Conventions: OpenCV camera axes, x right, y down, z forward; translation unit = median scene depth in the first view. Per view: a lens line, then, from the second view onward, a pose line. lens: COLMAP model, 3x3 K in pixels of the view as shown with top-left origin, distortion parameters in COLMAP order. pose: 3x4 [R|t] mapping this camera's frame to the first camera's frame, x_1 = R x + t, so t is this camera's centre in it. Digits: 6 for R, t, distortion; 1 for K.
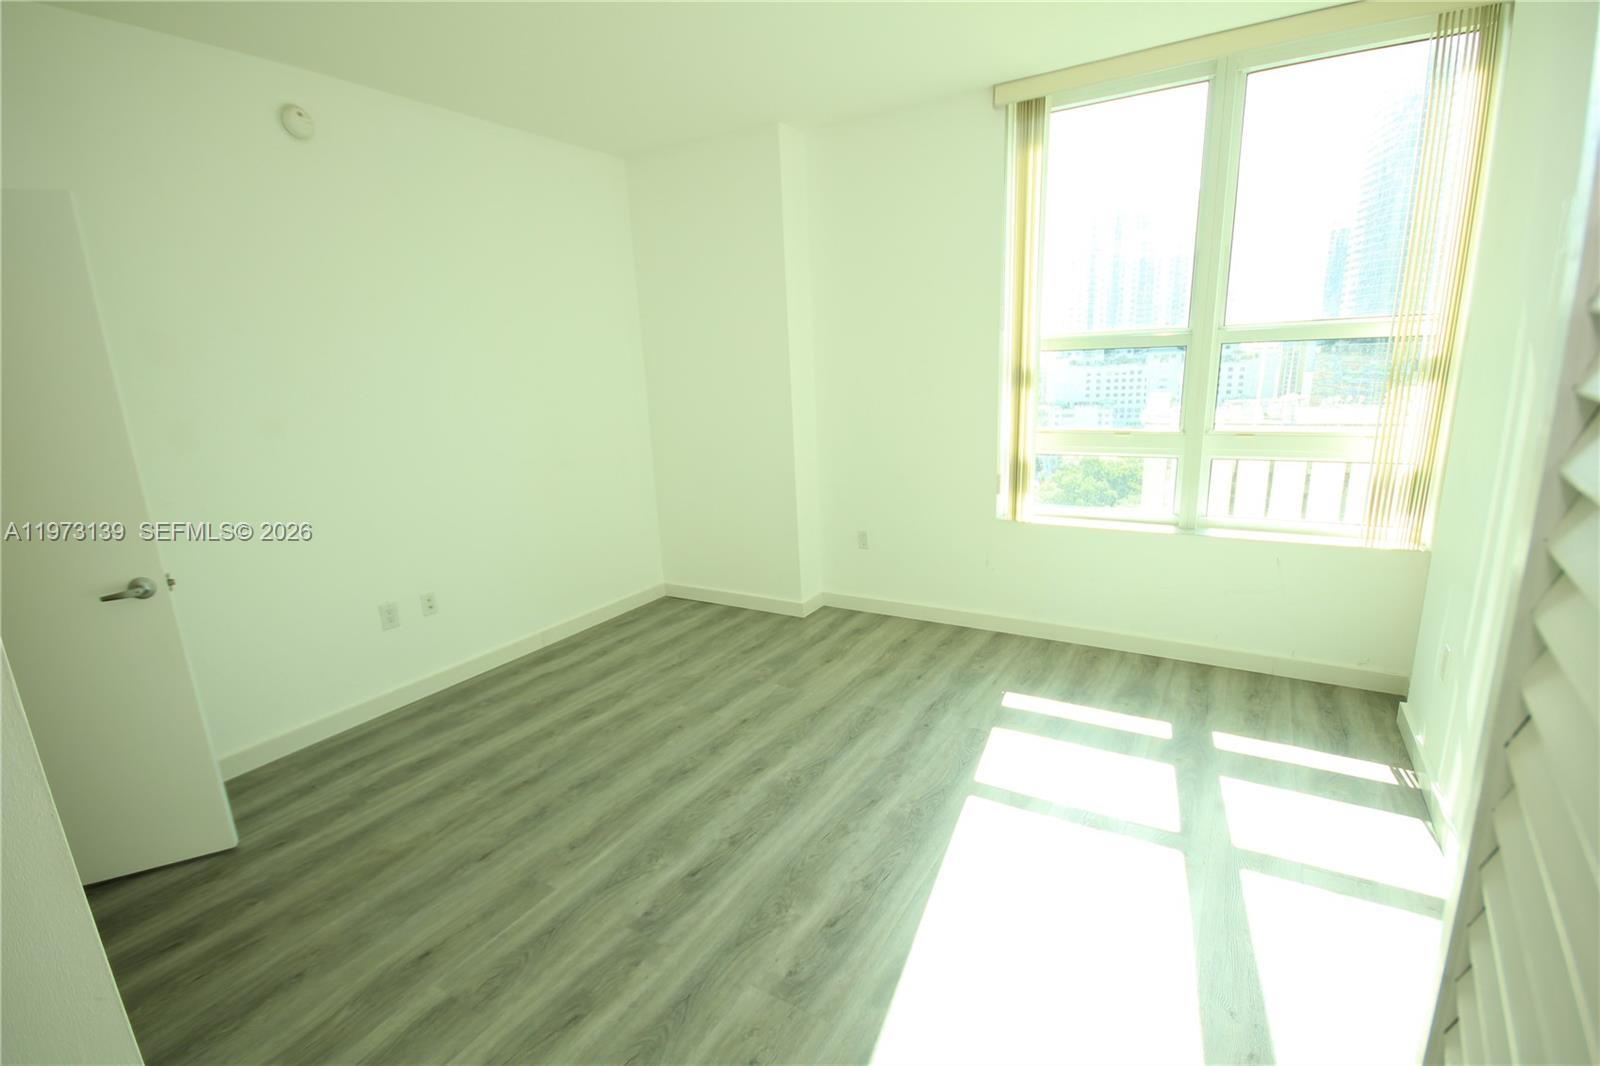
lens RADIAL K [[737.8, 0, 802.0], [0, 737.8, 537.1], [0, 0, 1]] dist [0.001510, 0.000611]
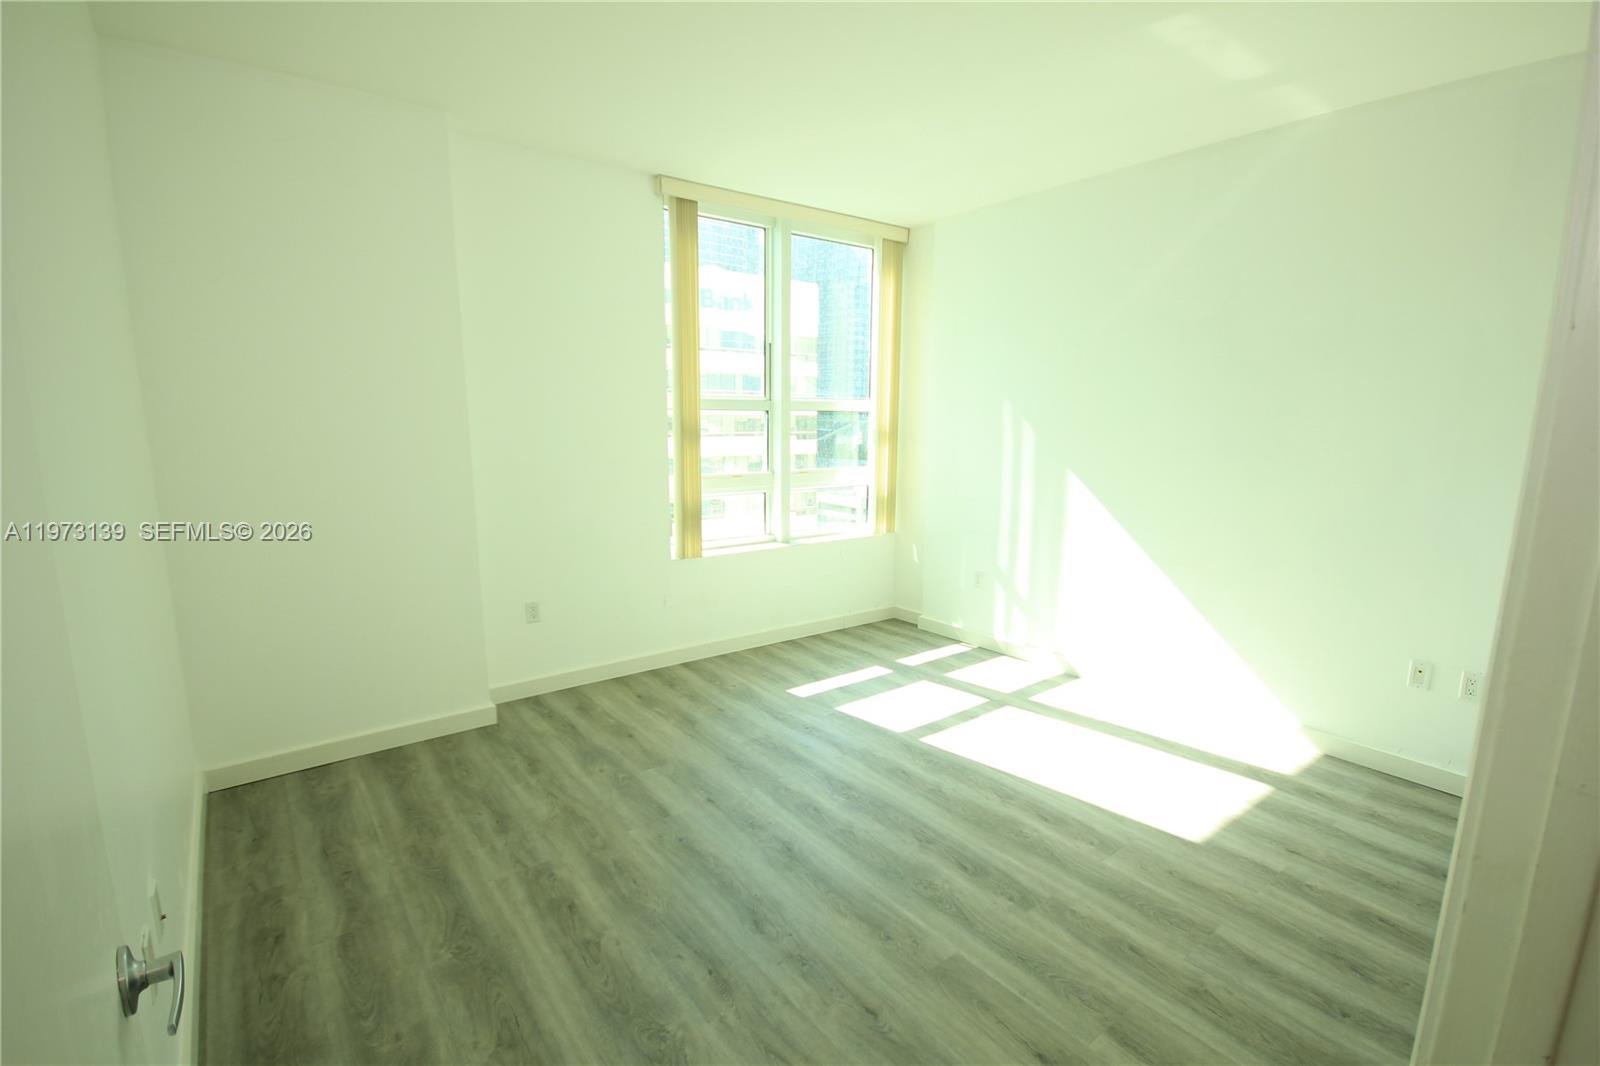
lens RADIAL K [[745.6, 0, 800.0], [0, 745.6, 533.0], [0, 0, 1]] dist [0.033103, -0.025339]
pose [[0.357719, -0.100523, 0.928403, -0.818217], [0.190045, 0.981220, 0.033016, -0.075954], [-0.914286, 0.164628, 0.370105, 0.491437]]
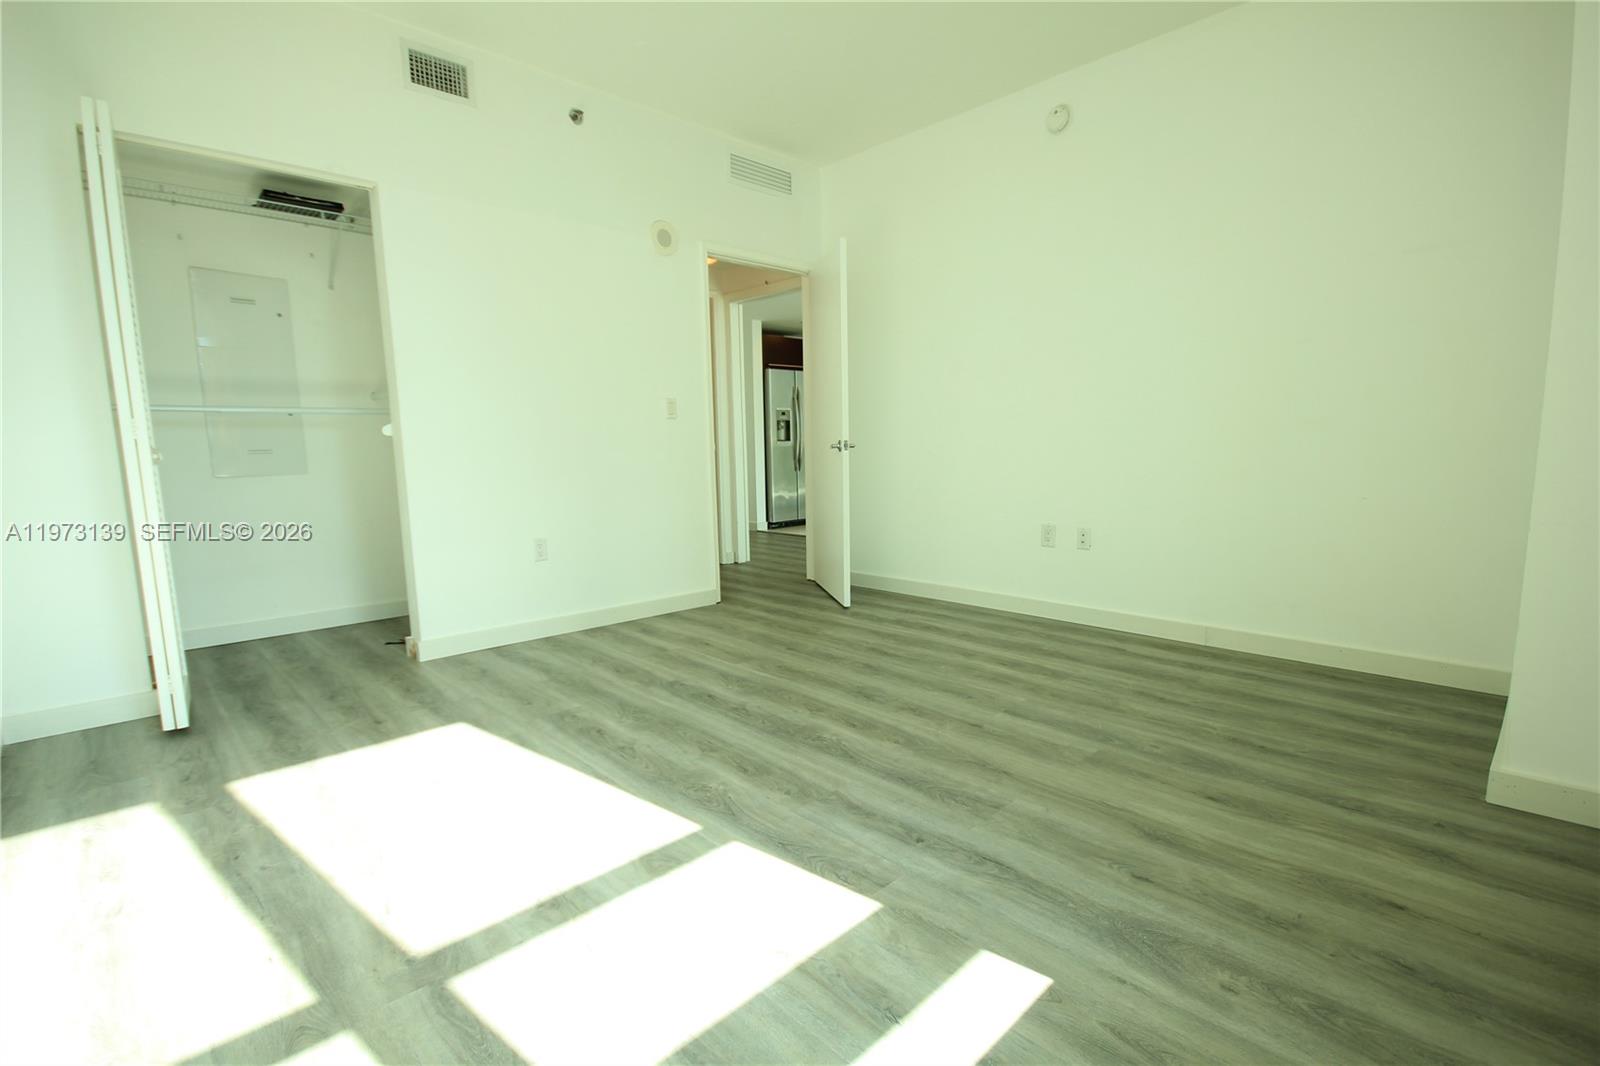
lens RADIAL K [[737.8, 0, 802.0], [0, 737.8, 537.1], [0, 0, 1]] dist [0.001510, 0.000611]
pose [[-0.249719, 0.172354, -0.952856, 0.645050], [-0.194860, 0.954957, 0.223802, -0.074239], [0.948509, 0.241561, -0.204886, 0.901670]]
